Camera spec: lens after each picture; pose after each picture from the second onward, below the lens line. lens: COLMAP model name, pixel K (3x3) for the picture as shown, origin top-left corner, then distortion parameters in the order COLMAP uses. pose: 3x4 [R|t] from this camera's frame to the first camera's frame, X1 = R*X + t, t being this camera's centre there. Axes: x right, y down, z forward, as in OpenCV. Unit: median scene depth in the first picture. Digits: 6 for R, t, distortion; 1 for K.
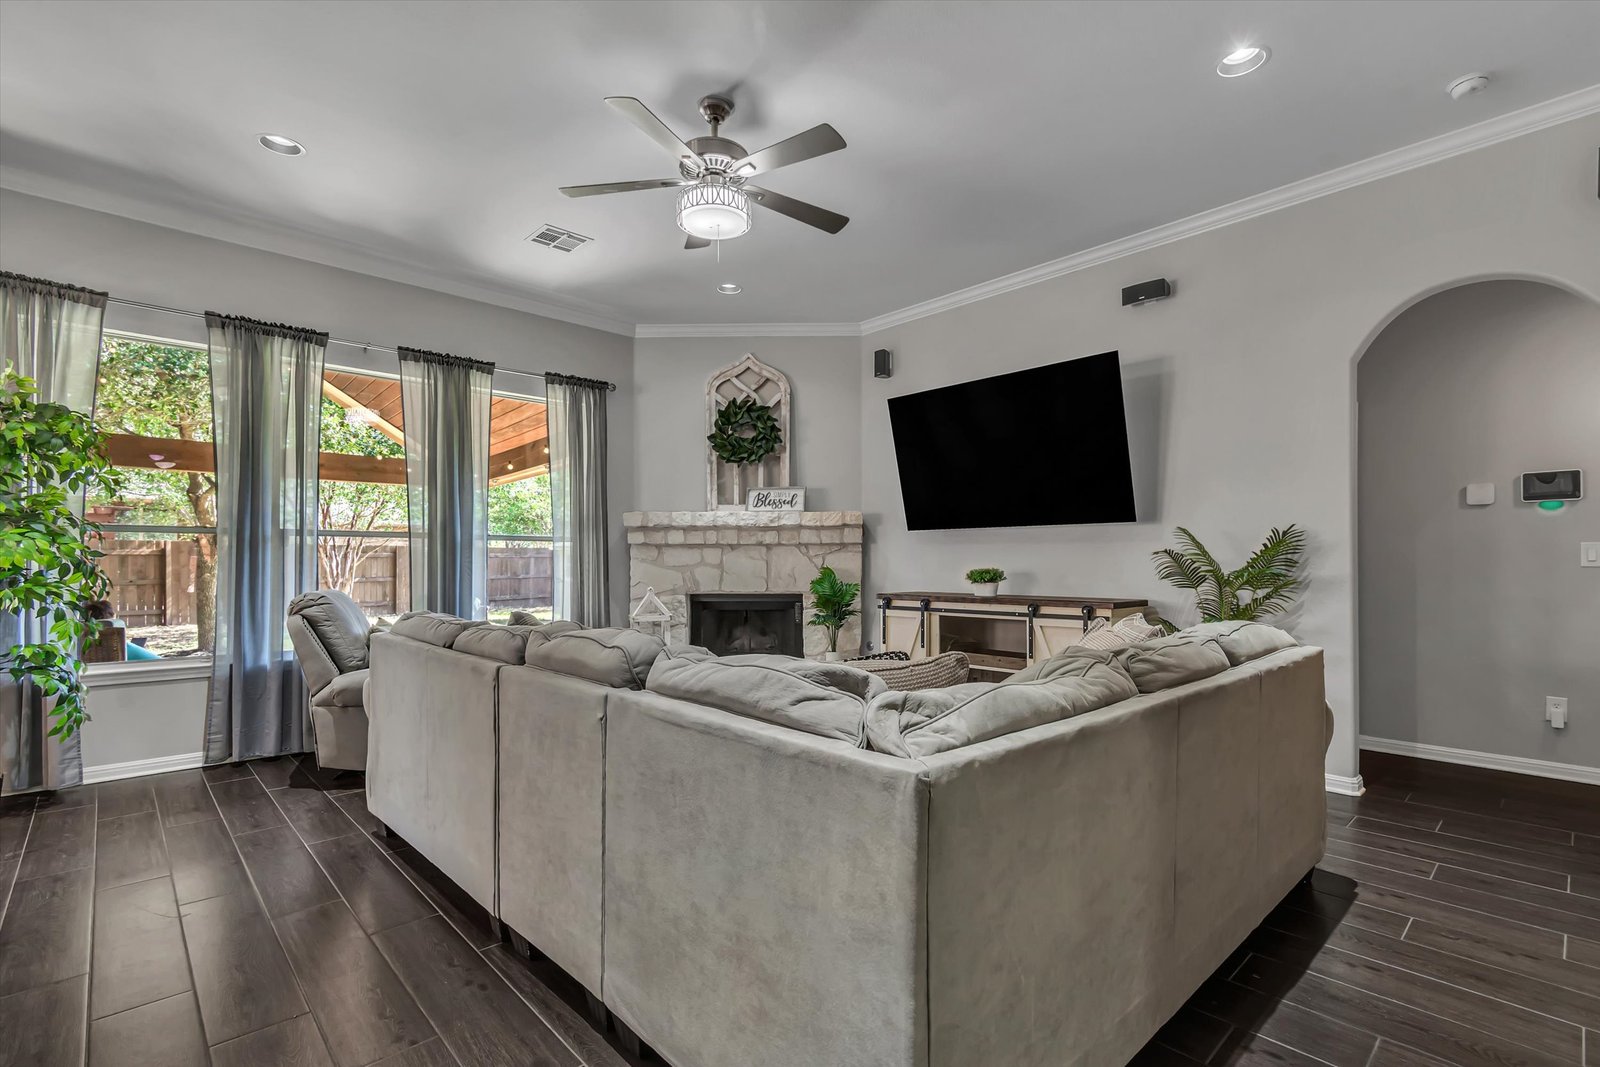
lens RADIAL K [[736.5, 0, 800.0], [0, 736.5, 533.5], [0, 0, 1]] dist [-0.010682, 0.000135]
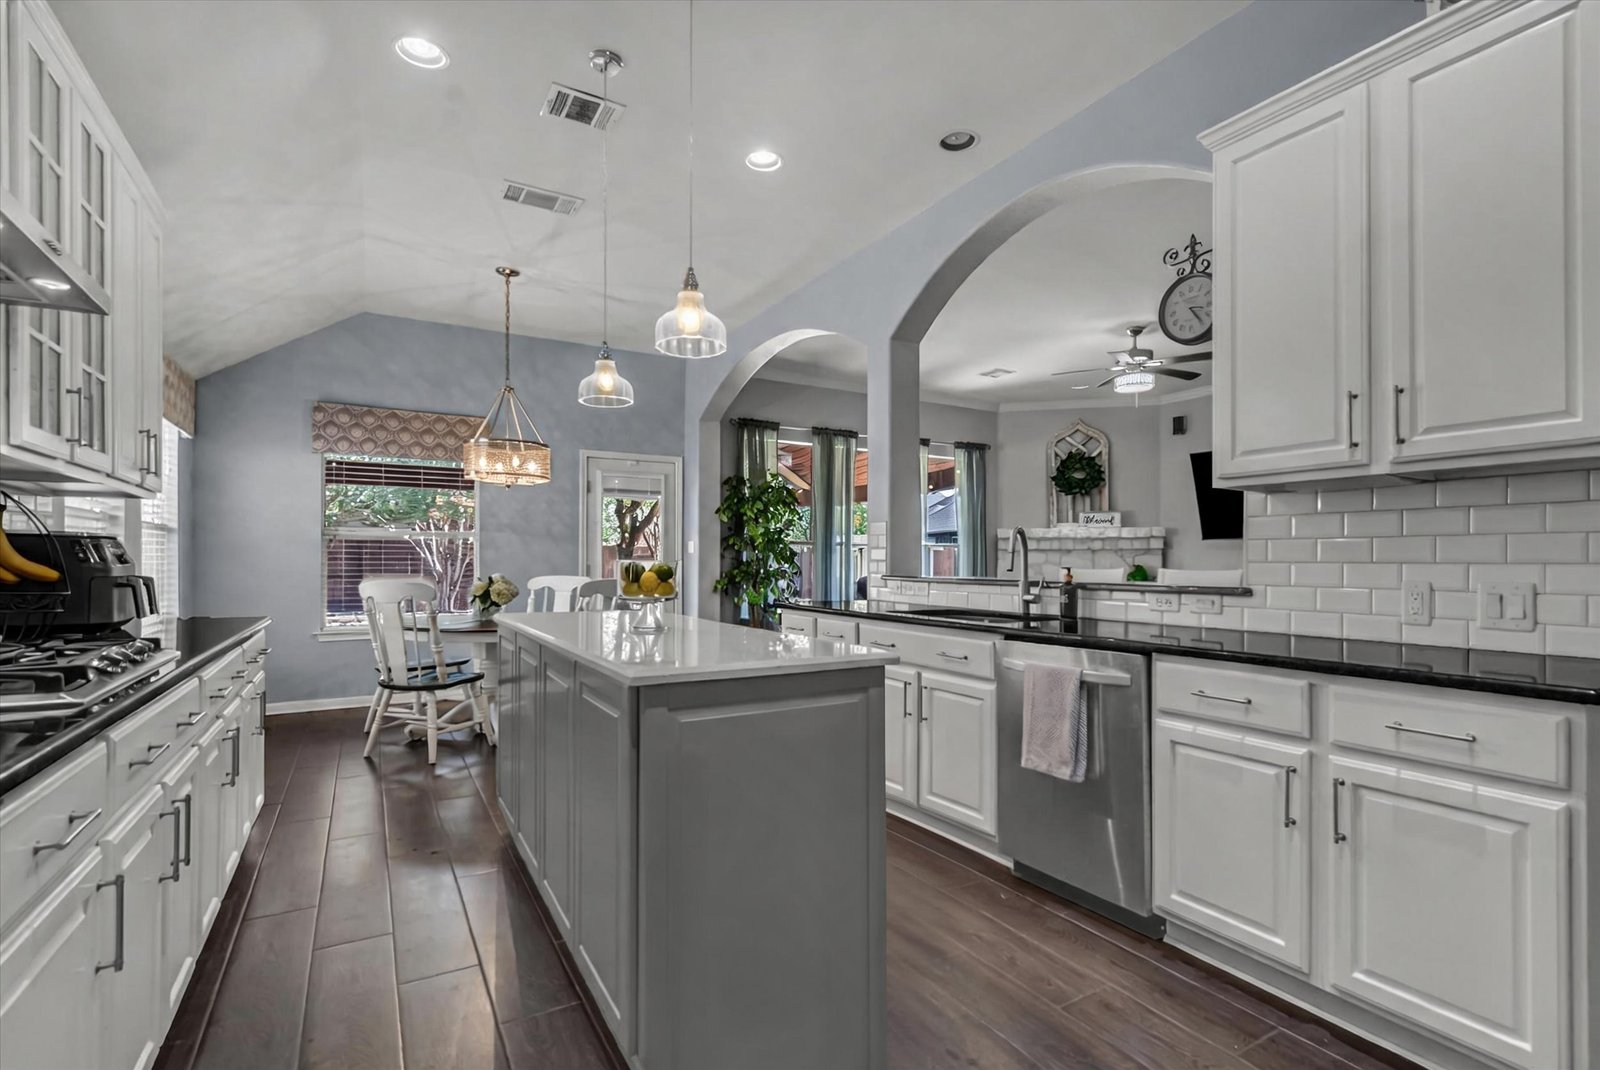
lens RADIAL K [[755.0, 0, 810.2], [0, 755.0, 557.0], [0, 0, 1]] dist [0.002370, 0.000451]
pose [[0.977321, 0.002117, -0.211751, -0.283219], [0.005183, 0.999411, 0.033914, -0.025010], [0.211698, -0.034243, 0.976735, -0.622791]]
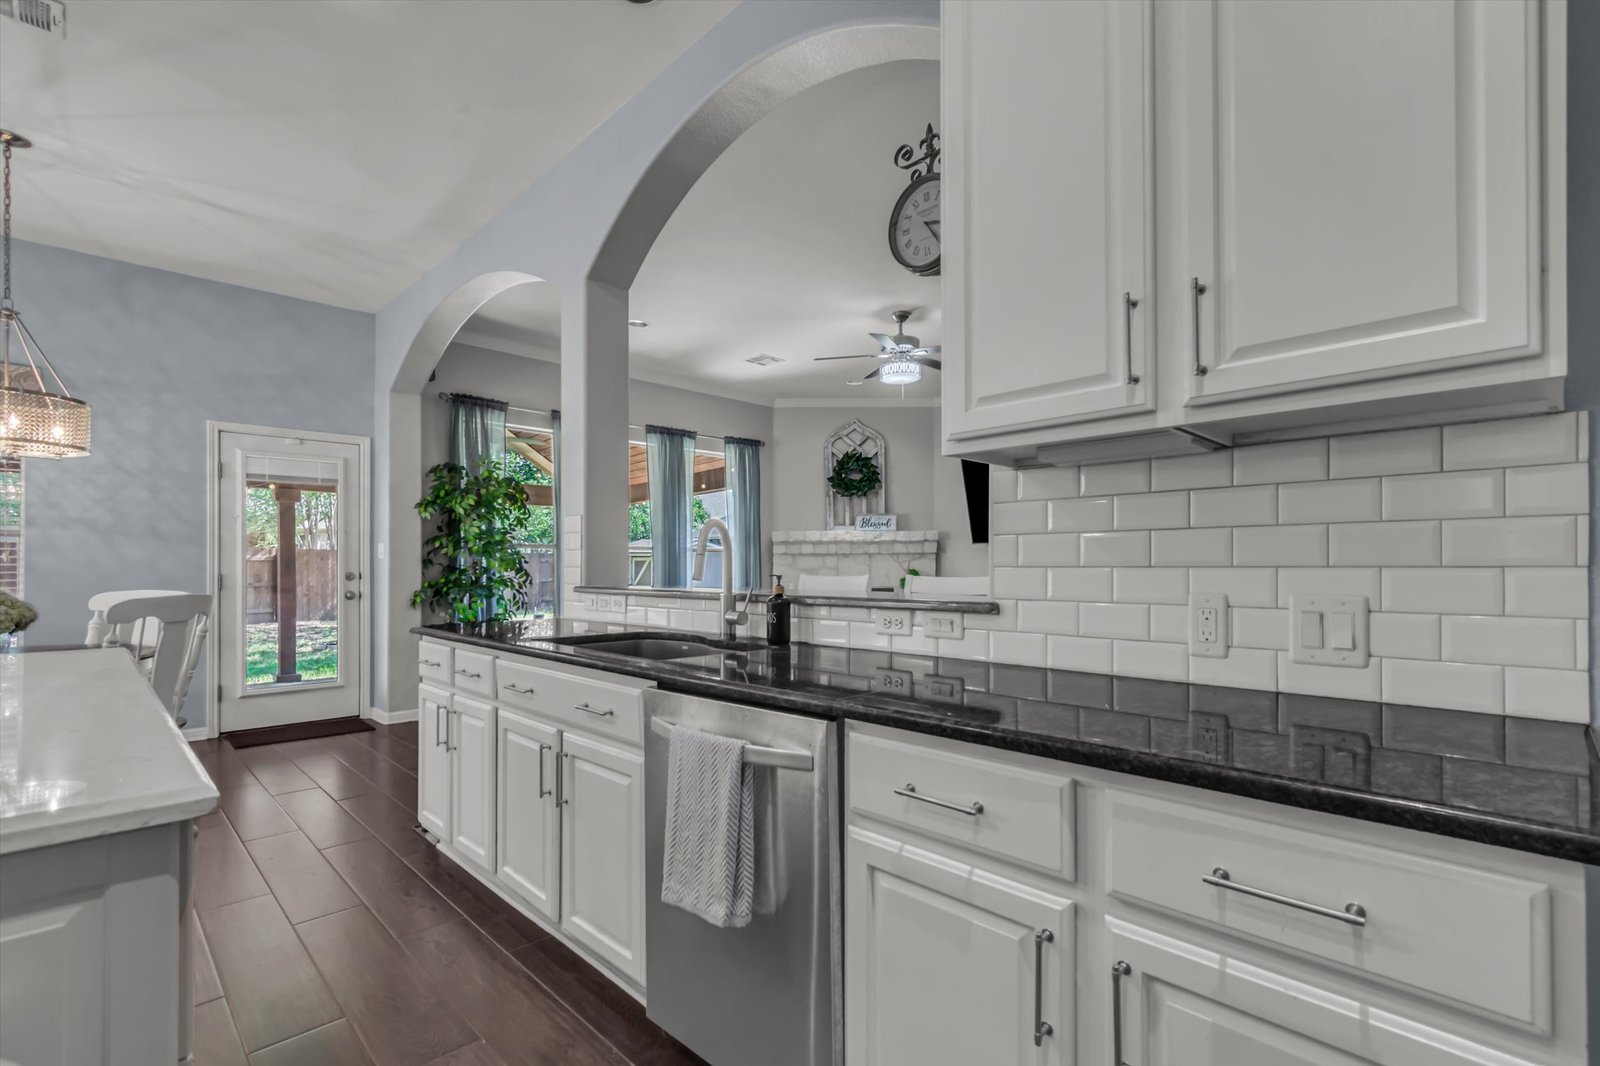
lens RADIAL K [[735.9, 0, 804.4], [0, 735.9, 564.6], [0, 0, 1]] dist [0.003067, 0.000615]
pose [[0.999636, -0.001879, 0.026931, -0.212731], [0.000872, 0.999301, 0.037385, -0.017982], [-0.026982, -0.037348, 0.998938, -0.438483]]
